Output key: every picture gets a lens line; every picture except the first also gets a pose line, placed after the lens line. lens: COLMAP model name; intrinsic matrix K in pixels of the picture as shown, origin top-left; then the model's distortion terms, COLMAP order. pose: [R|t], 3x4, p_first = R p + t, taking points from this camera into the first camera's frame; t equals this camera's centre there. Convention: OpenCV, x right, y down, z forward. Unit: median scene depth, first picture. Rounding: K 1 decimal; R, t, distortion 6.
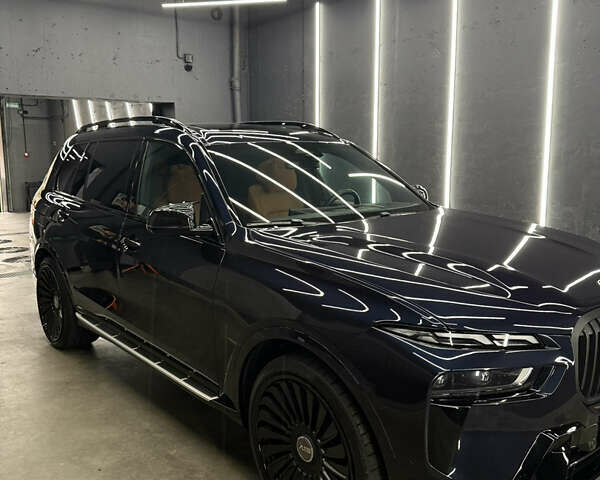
lens RADIAL K [[586.3, 0, 300.0], [0, 586.3, 240.0], [0, 0, 1]] dist [0.124712, -0.295467]
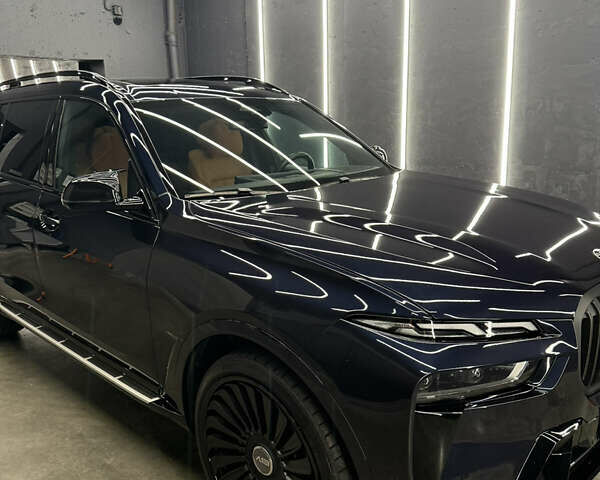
lens RADIAL K [[586.3, 0, 300.0], [0, 586.3, 240.0], [0, 0, 1]] dist [0.124712, -0.295467]
pose [[0.995768, -0.034259, 0.085282, 0.000011], [0.029080, 0.997699, 0.061239, -0.008838], [-0.087184, -0.058500, 0.994473, 0.117416]]
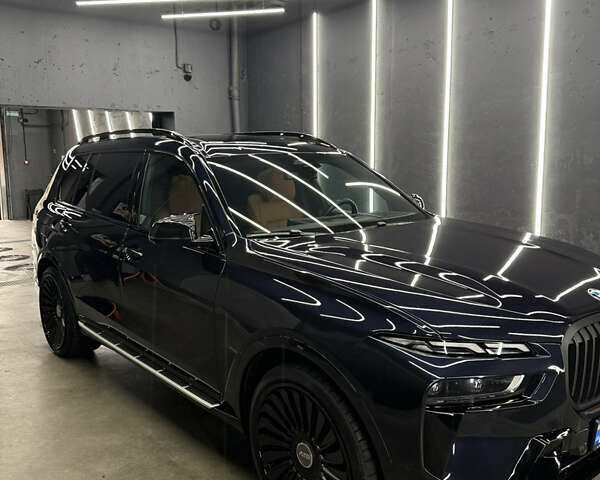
lens RADIAL K [[586.3, 0, 300.0], [0, 586.3, 240.0], [0, 0, 1]] dist [0.124712, -0.295467]
pose [[0.999987, -0.004658, 0.002178, 0.000119], [0.004675, 0.999958, -0.007920, -0.008287], [-0.002141, 0.007930, 0.999966, -0.020940]]
